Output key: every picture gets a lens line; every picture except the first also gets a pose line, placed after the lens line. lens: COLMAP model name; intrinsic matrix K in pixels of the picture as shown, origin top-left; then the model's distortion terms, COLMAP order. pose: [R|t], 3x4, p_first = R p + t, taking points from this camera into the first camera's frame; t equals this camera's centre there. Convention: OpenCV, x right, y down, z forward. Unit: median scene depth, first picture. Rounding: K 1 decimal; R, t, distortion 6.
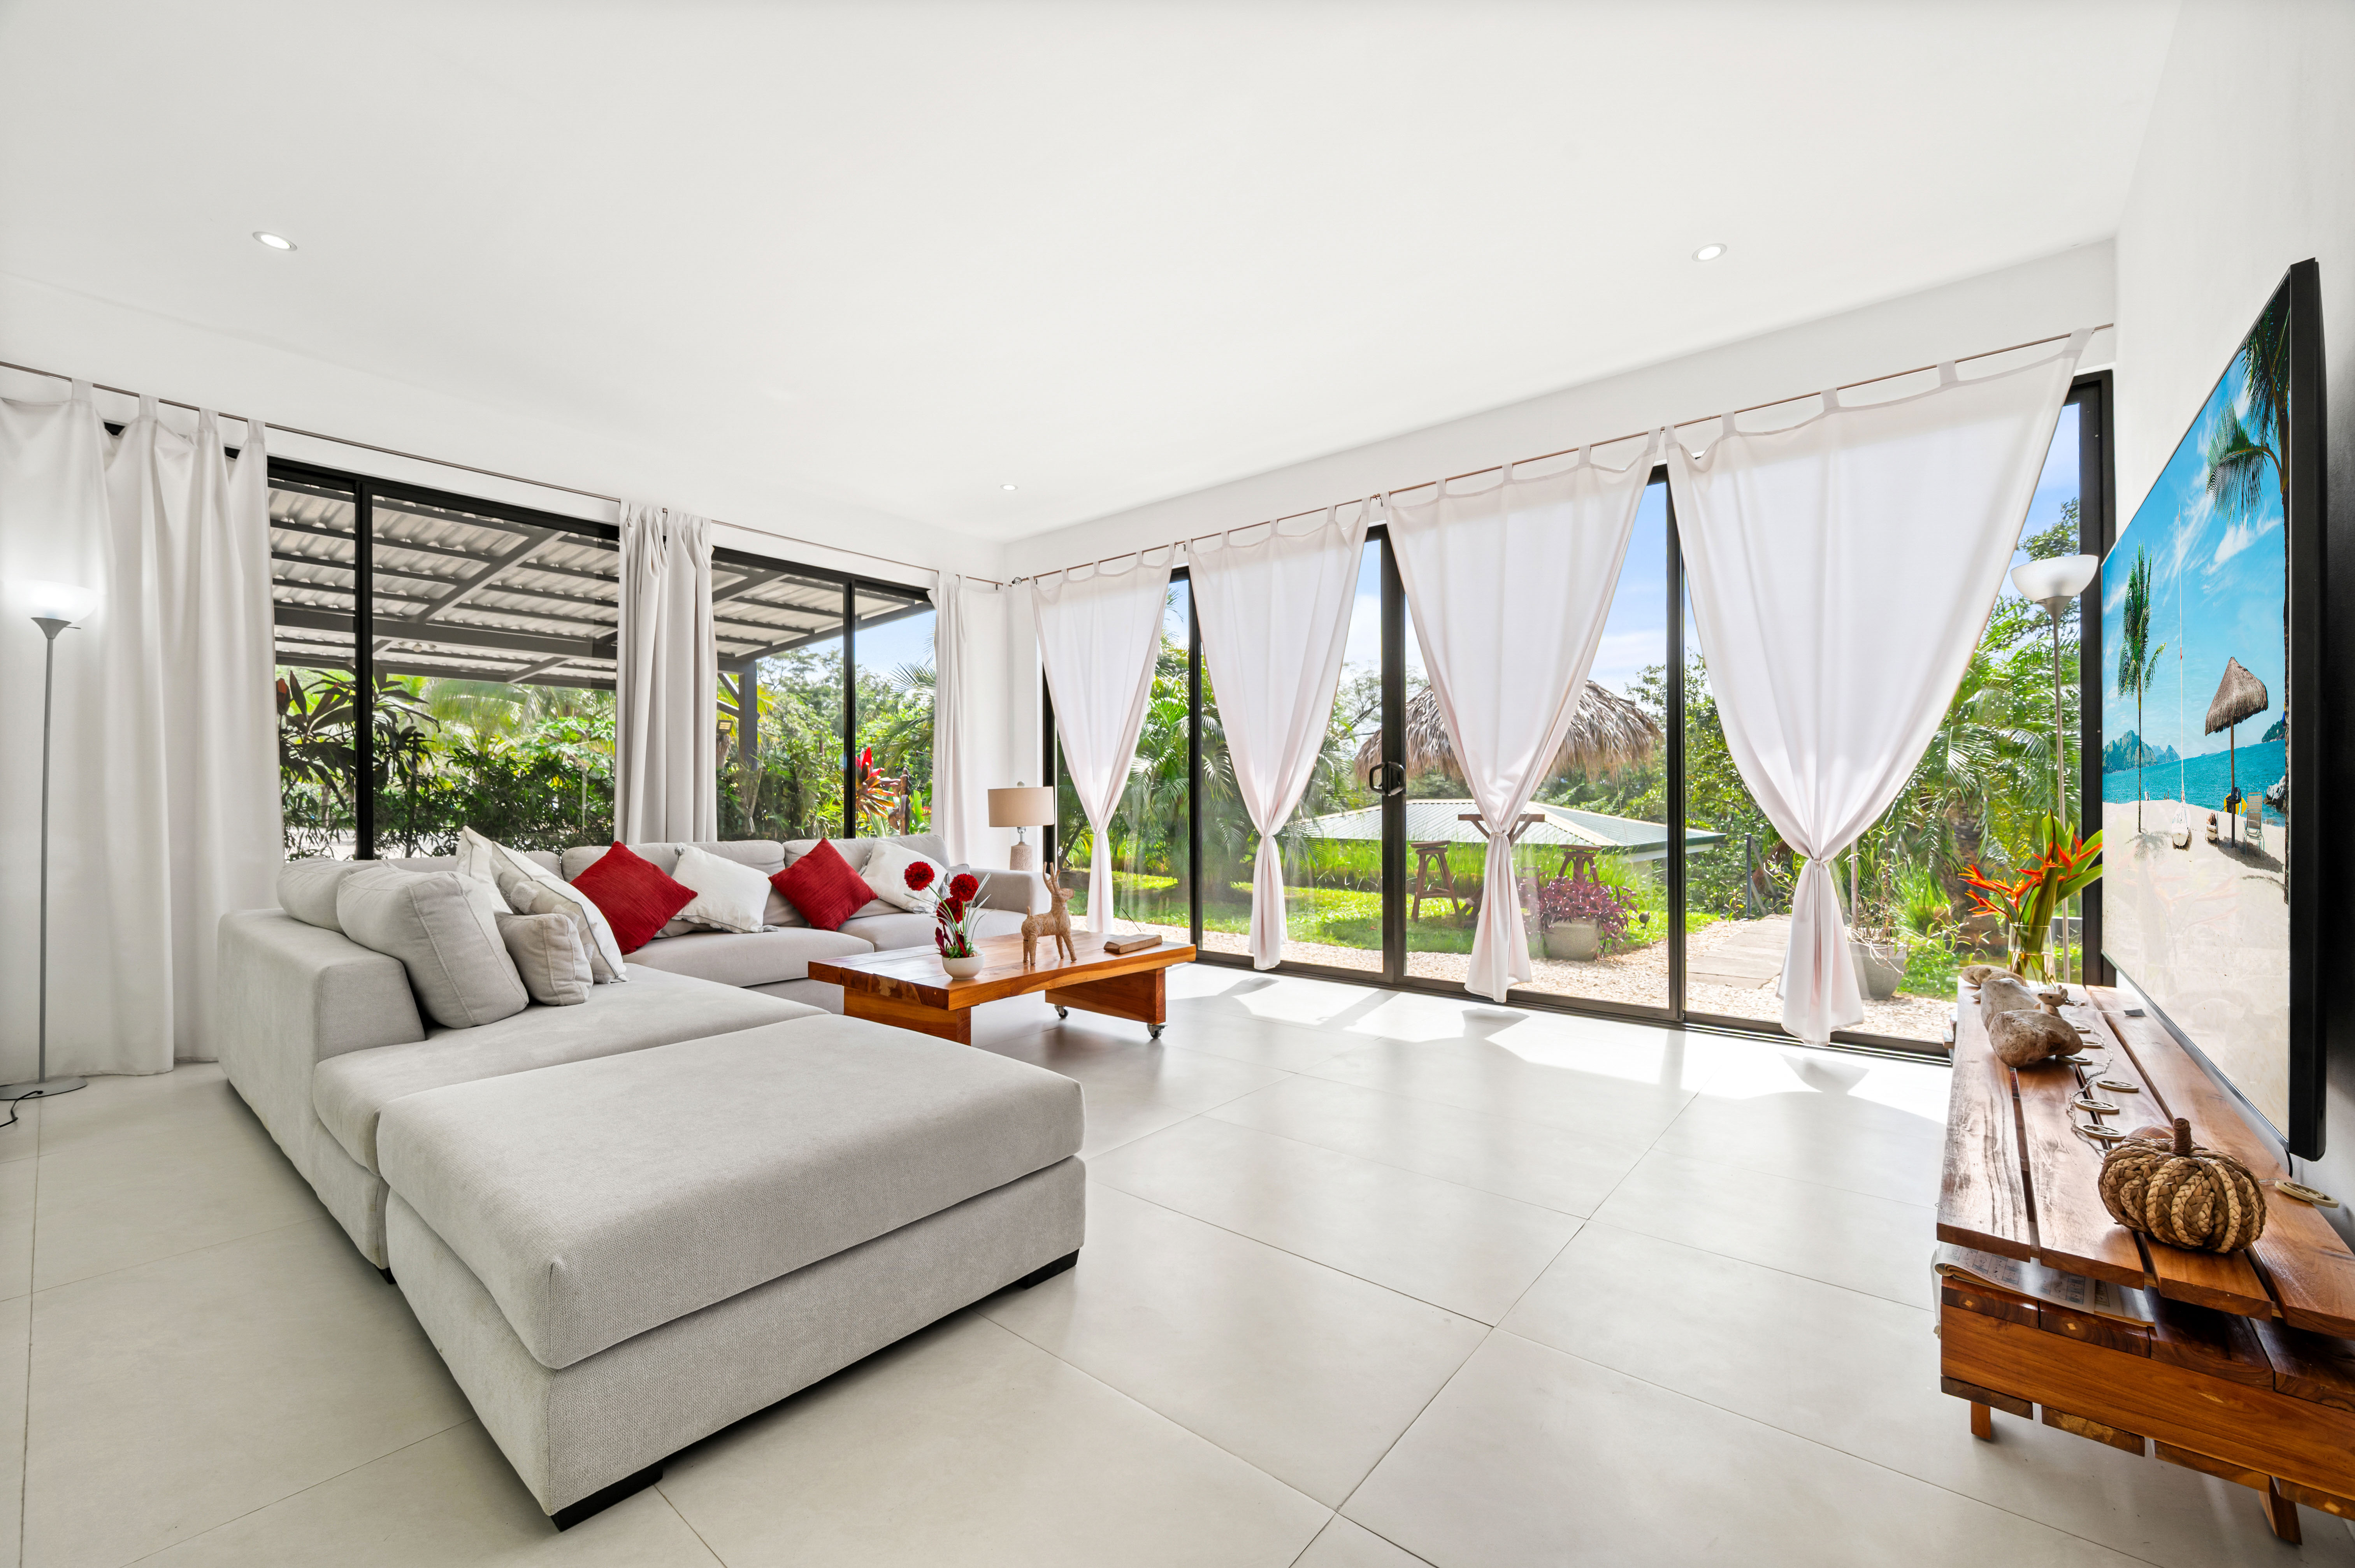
lens RADIAL K [[936.5, 0, 1180.7], [0, 936.5, 779.9], [0, 0, 1]] dist [-0.002603, -0.000022]
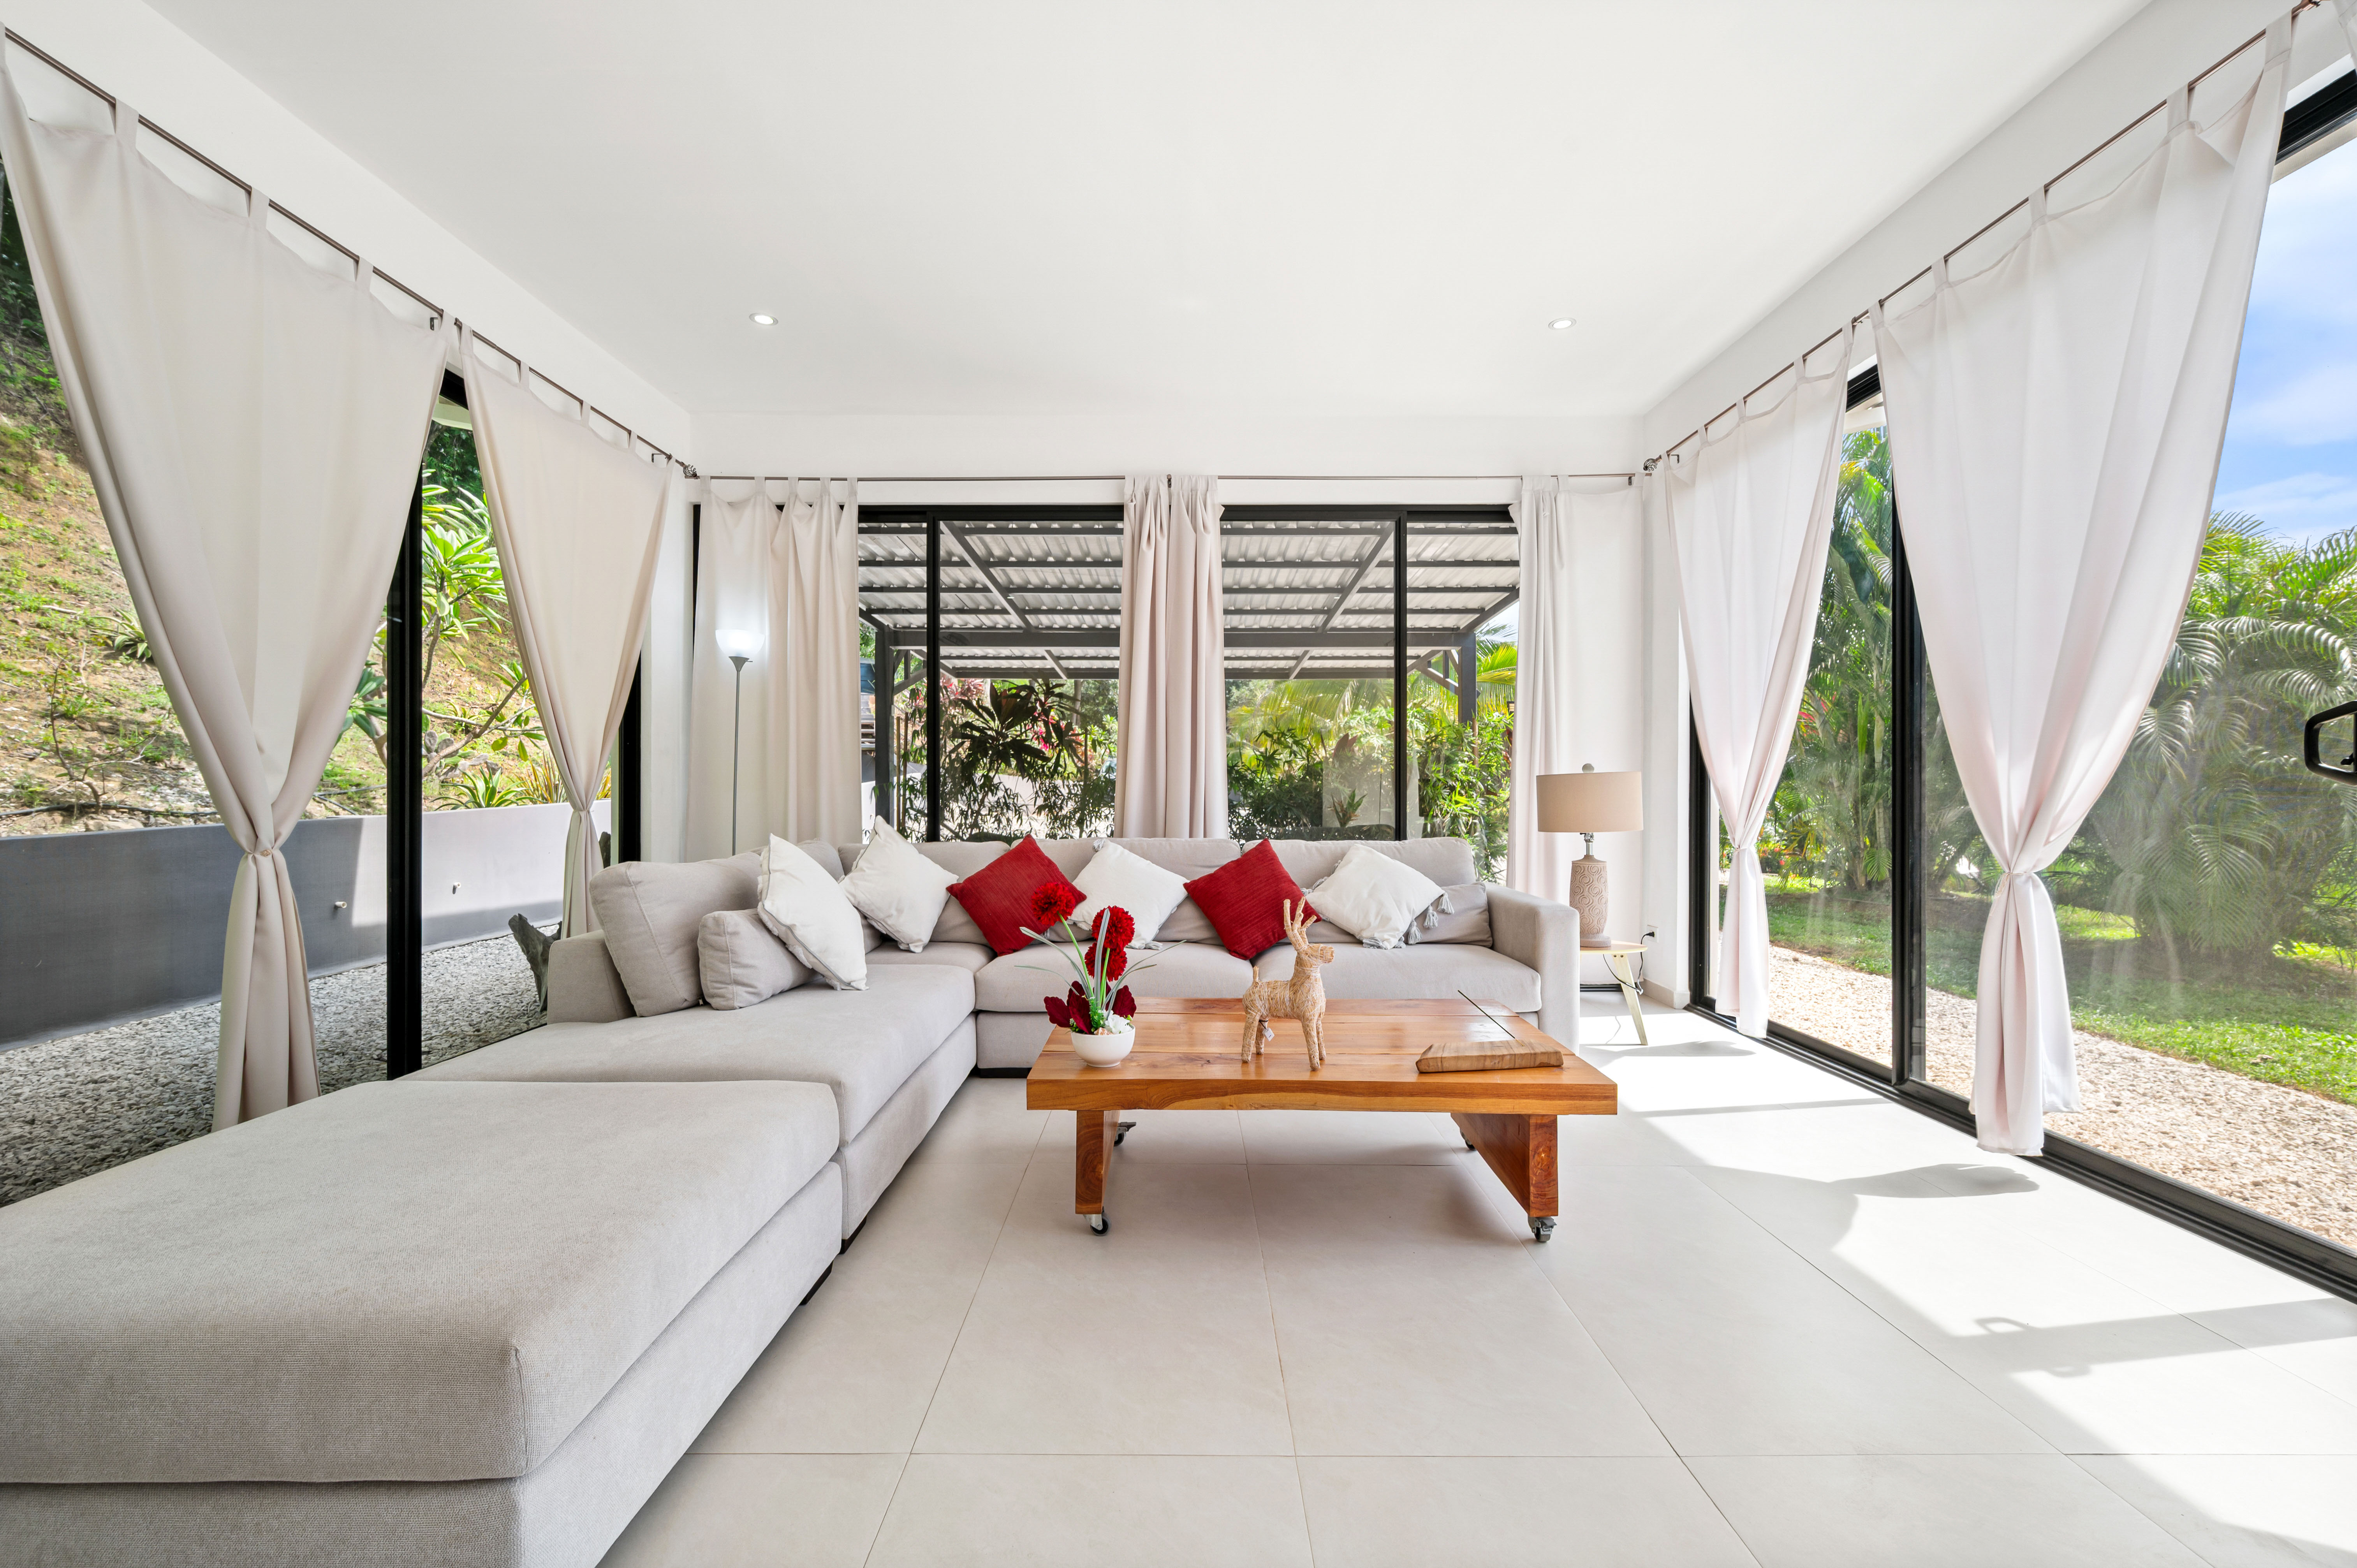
lens RADIAL K [[1041.8, 0, 1178.5], [0, 1041.8, 784.0], [0, 0, 1]] dist [0.043414, 0.000194]
pose [[0.645460, -0.003928, -0.763784, 0.237435], [0.017159, 0.999809, 0.009359, 0.003566], [0.763601, -0.019147, 0.645404, 0.329941]]
